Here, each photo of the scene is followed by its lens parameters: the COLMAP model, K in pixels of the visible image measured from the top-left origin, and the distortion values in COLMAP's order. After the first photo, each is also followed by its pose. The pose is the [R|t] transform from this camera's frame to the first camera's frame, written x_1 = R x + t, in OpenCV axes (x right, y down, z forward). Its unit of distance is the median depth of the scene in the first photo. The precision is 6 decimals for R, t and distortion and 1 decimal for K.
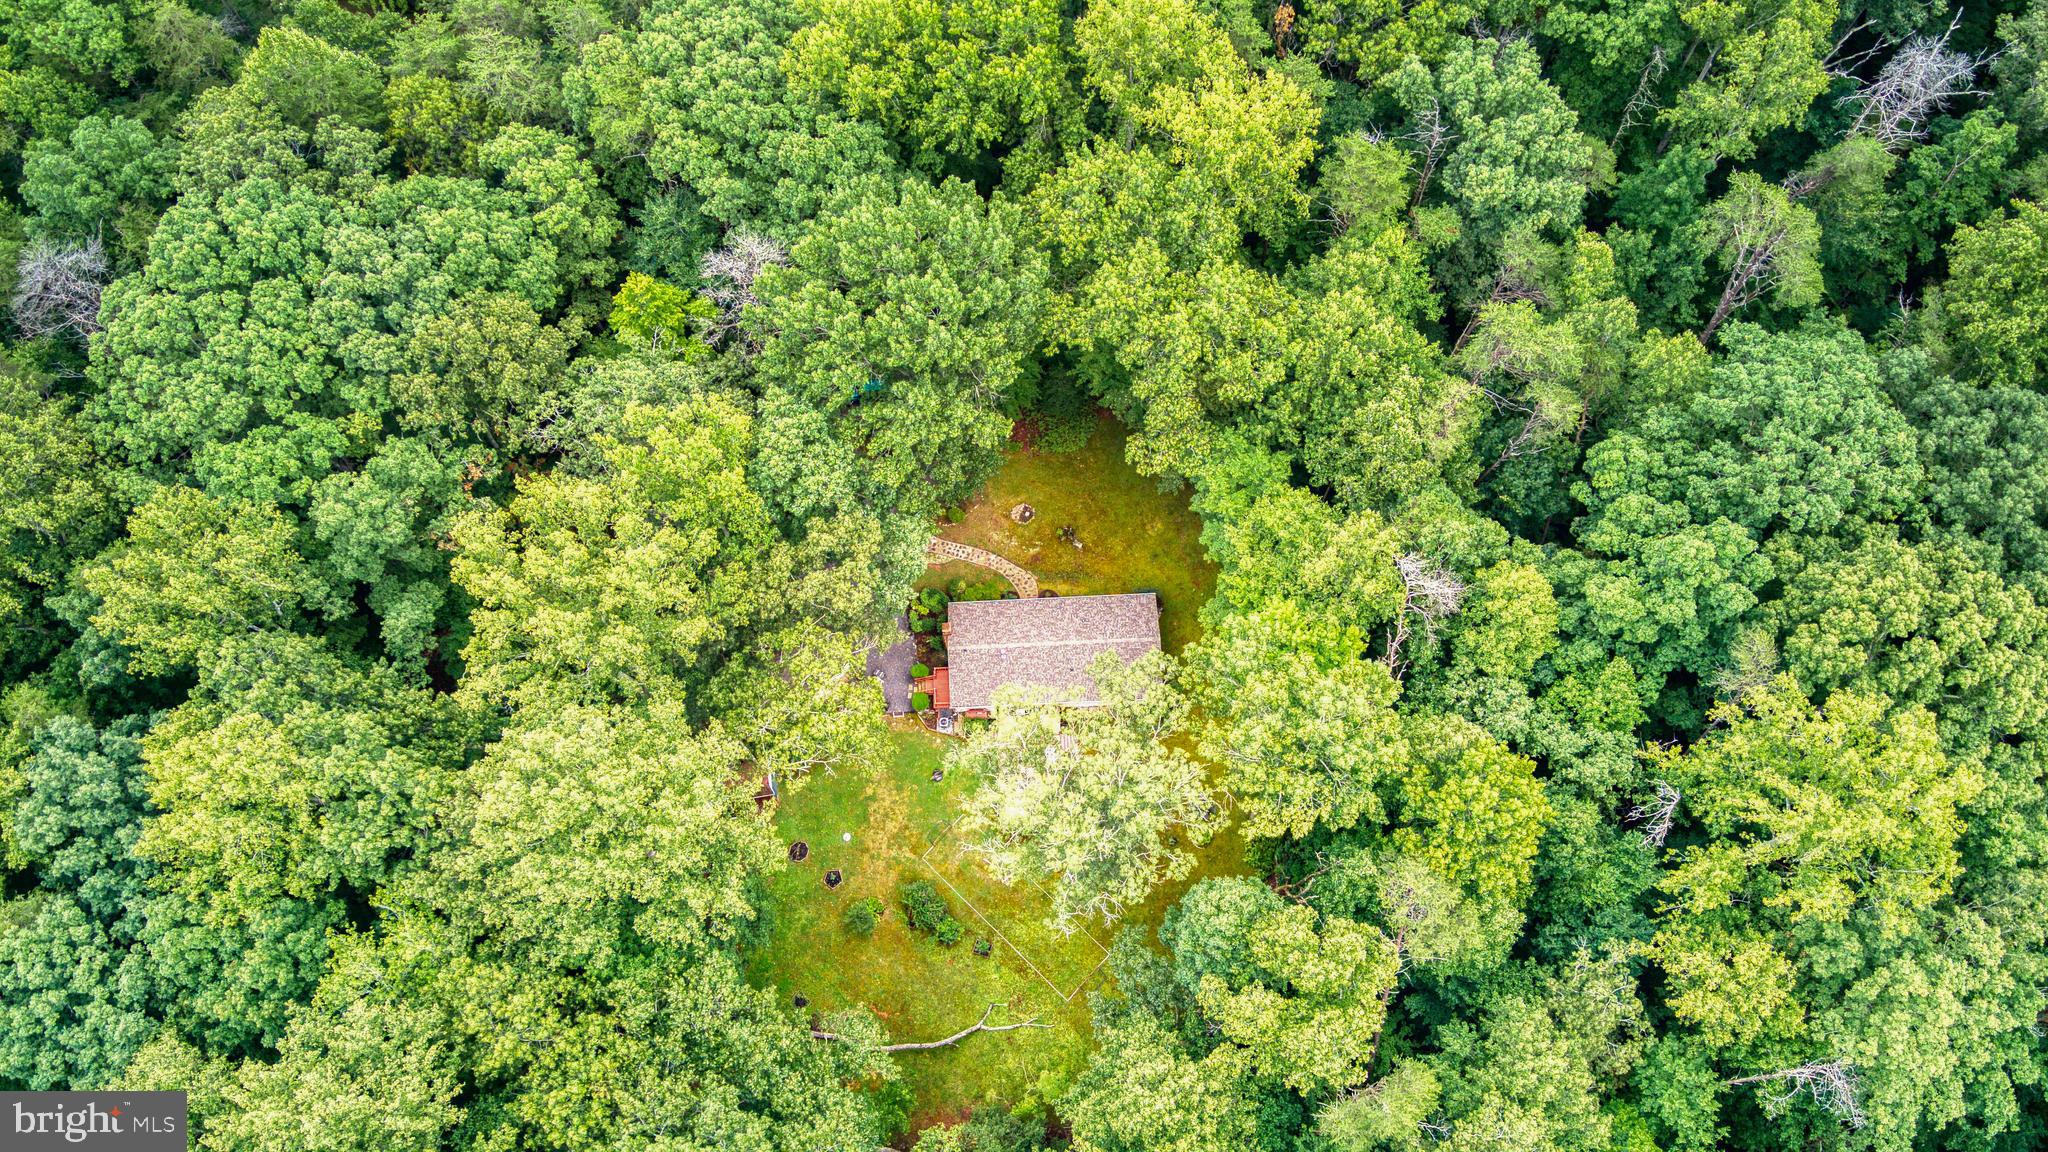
lens RADIAL K [[1459.8, 0, 1021.1], [0, 1459.8, 582.4], [0, 0, 1]] dist [0.010964, -0.093000]
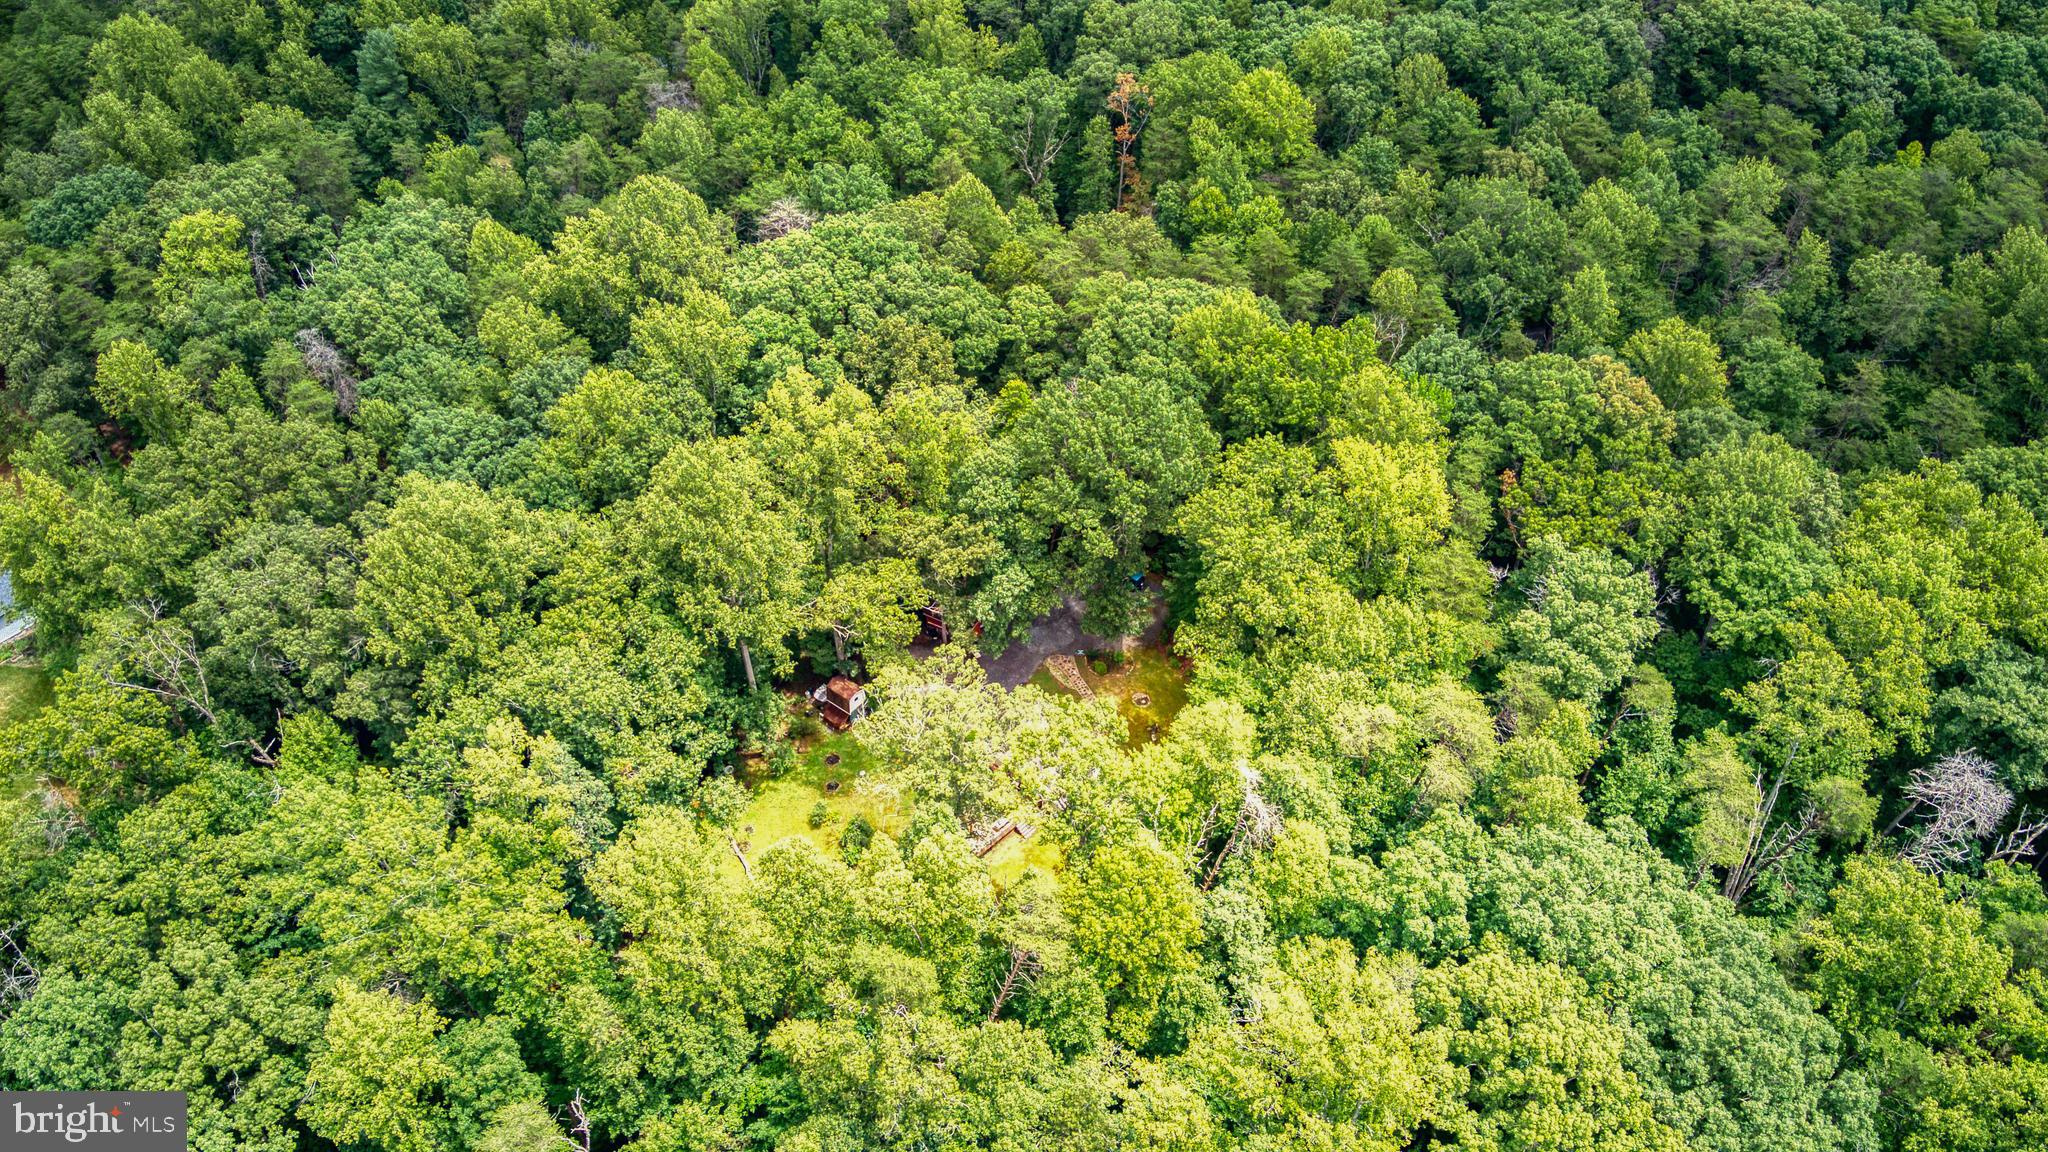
lens RADIAL K [[1459.8, 0, 1030.4], [0, 1459.8, 579.6], [0, 0, 1]] dist [0.010964, -0.093000]
pose [[0.677998, 0.517931, -0.521599, 0.675029], [-0.681307, 0.709160, -0.181421, 0.215873], [0.275934, 0.478372, 0.833679, -0.166332]]
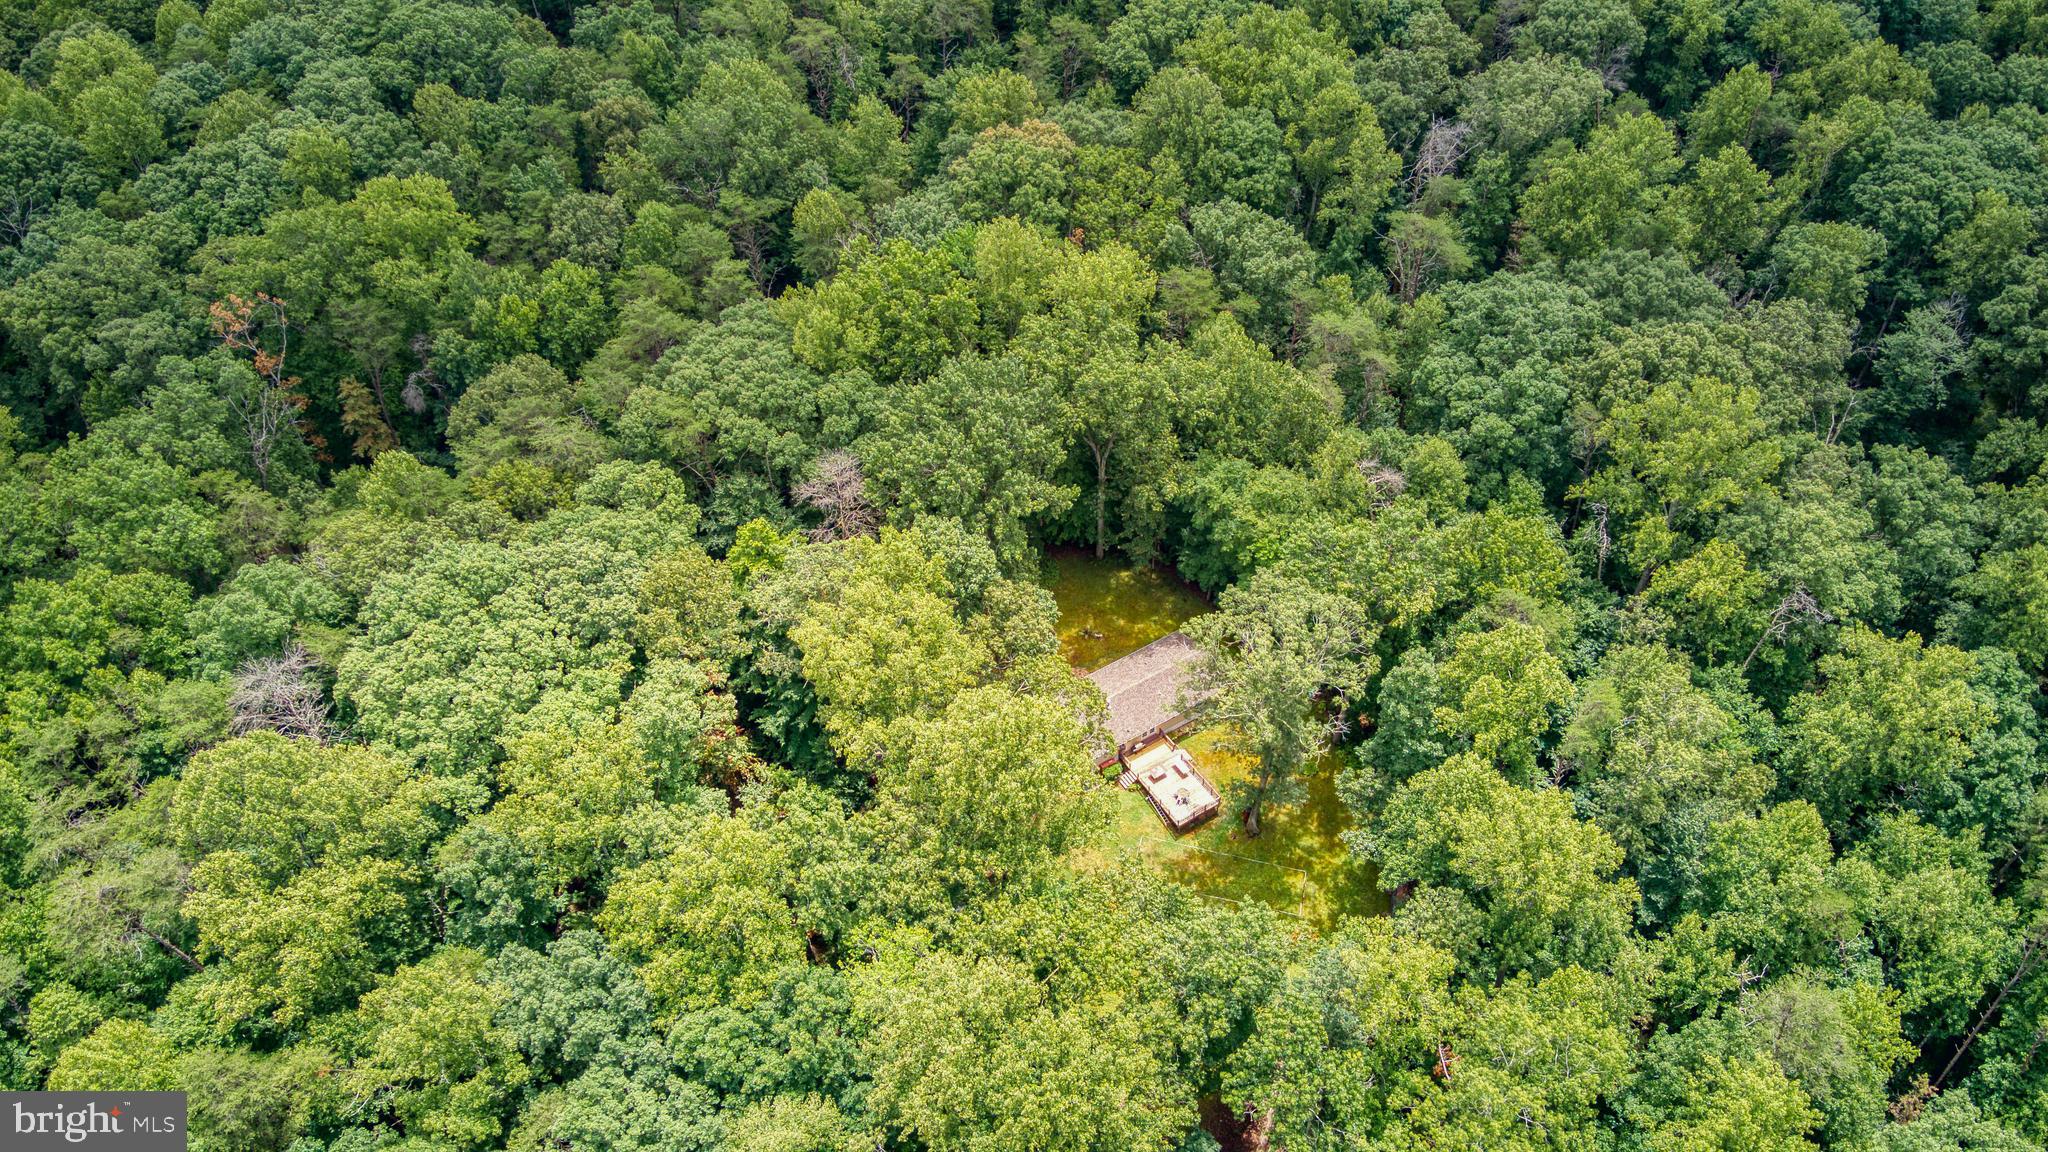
lens RADIAL K [[1459.8, 0, 1020.2], [0, 1459.8, 587.4], [0, 0, 1]] dist [0.010964, -0.093000]
pose [[0.864285, -0.355500, 0.355853, -0.567218], [0.462587, 0.839602, -0.284749, 0.329362], [-0.197546, 0.410717, 0.890105, -0.166228]]
